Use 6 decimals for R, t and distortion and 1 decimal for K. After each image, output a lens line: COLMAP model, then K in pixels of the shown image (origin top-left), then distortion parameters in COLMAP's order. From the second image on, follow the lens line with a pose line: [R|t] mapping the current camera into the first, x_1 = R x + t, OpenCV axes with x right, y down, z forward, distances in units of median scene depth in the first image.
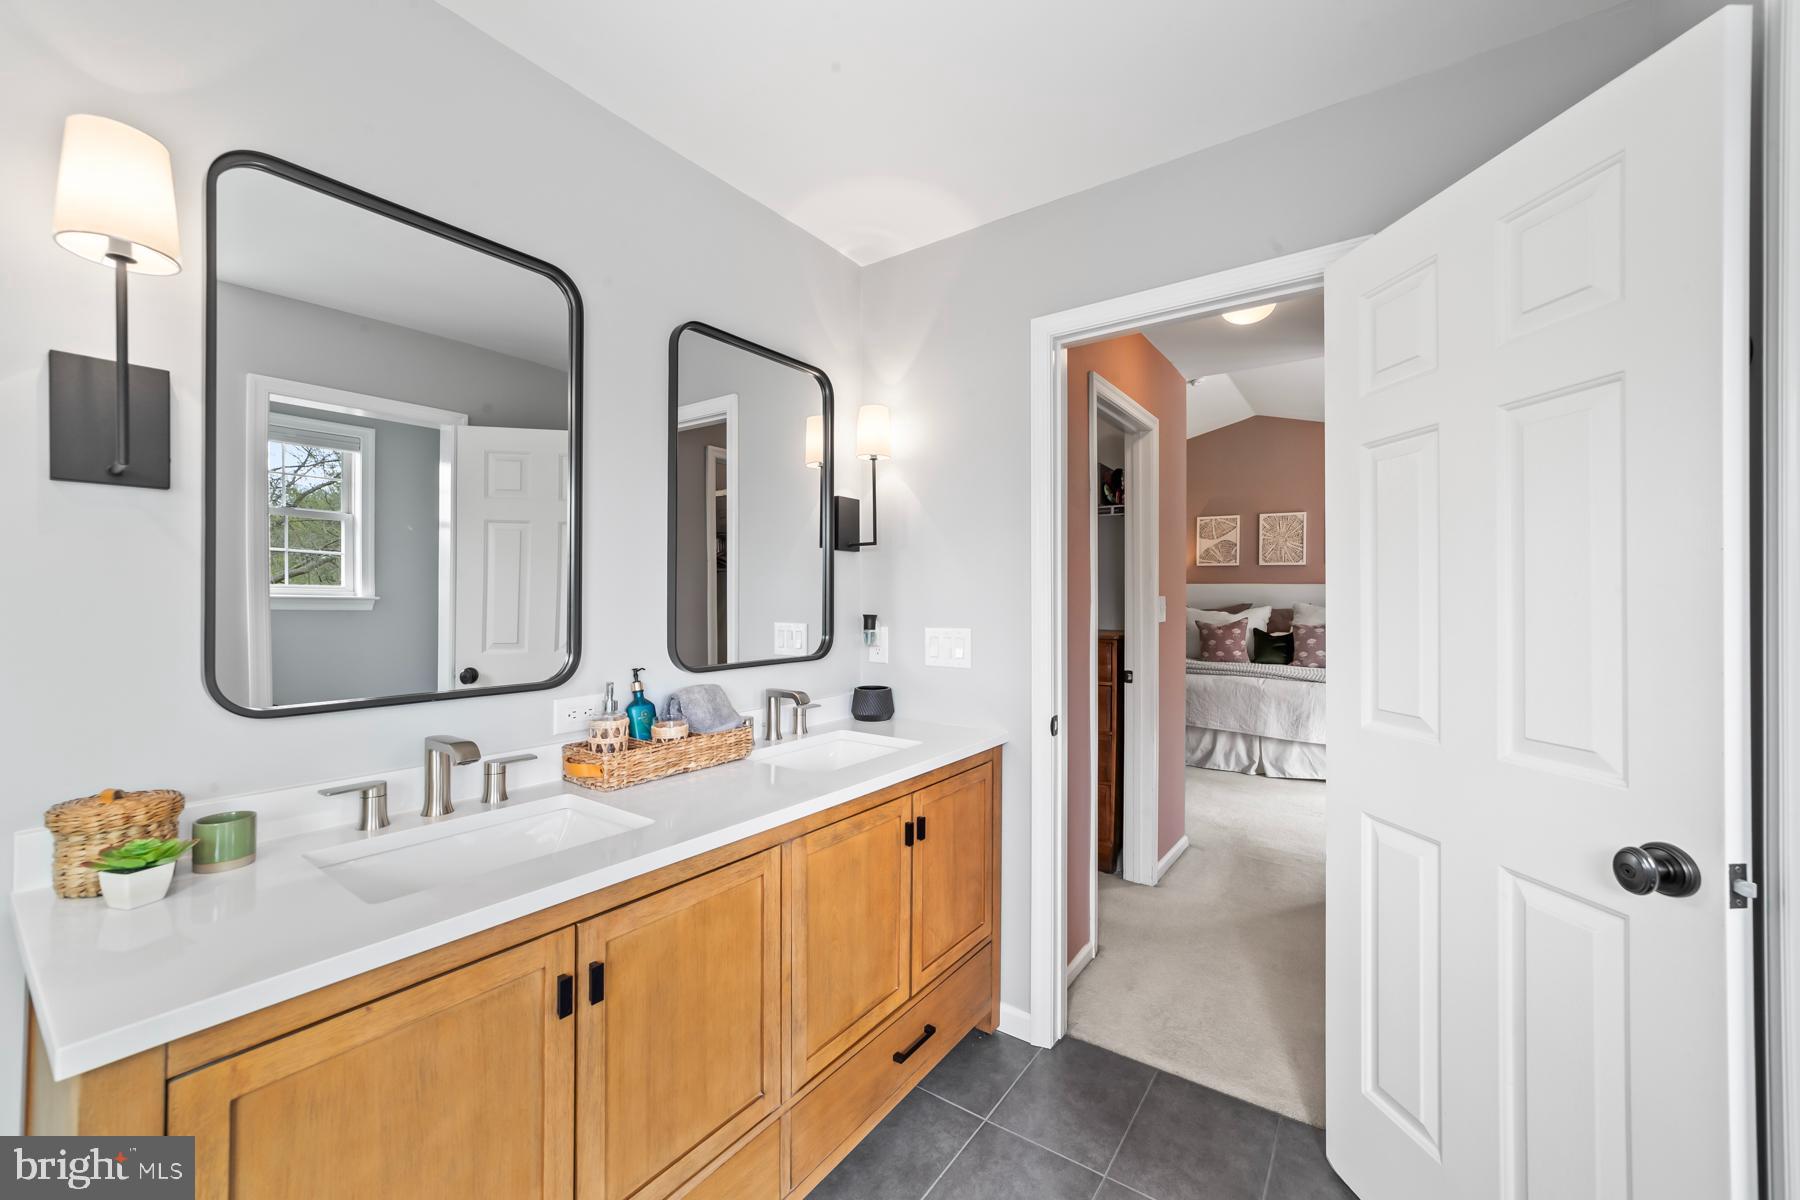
lens RADIAL K [[697.6, 0, 899.1], [0, 697.6, 591.8], [0, 0, 1]] dist [-0.014963, 0.006456]
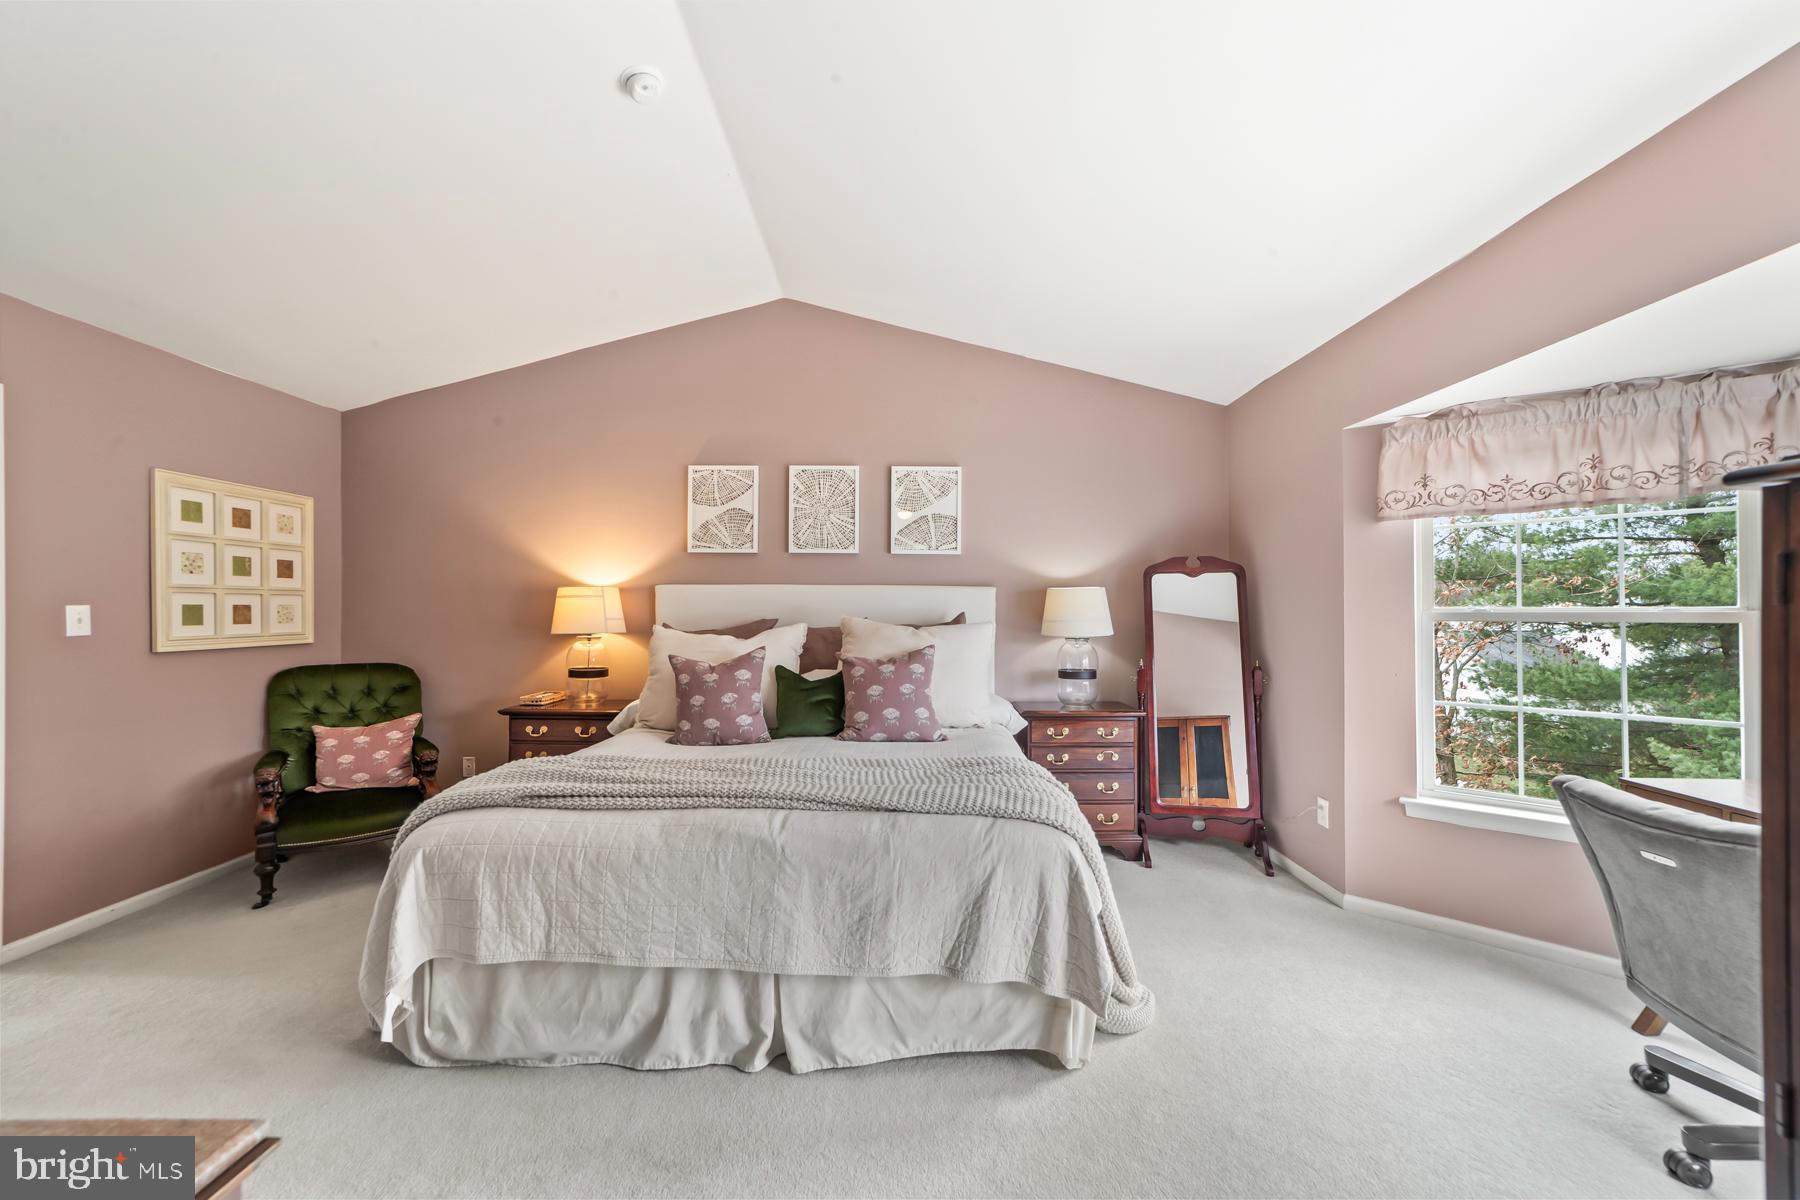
lens RADIAL K [[697.6, 0, 901.3], [0, 697.6, 604.2], [0, 0, 1]] dist [-0.014963, 0.006456]
pose [[0.816918, -0.003026, 0.576745, 0.296103], [0.005799, 0.999979, -0.002967, 0.008085], [-0.576724, 0.005768, 0.816919, 0.538132]]
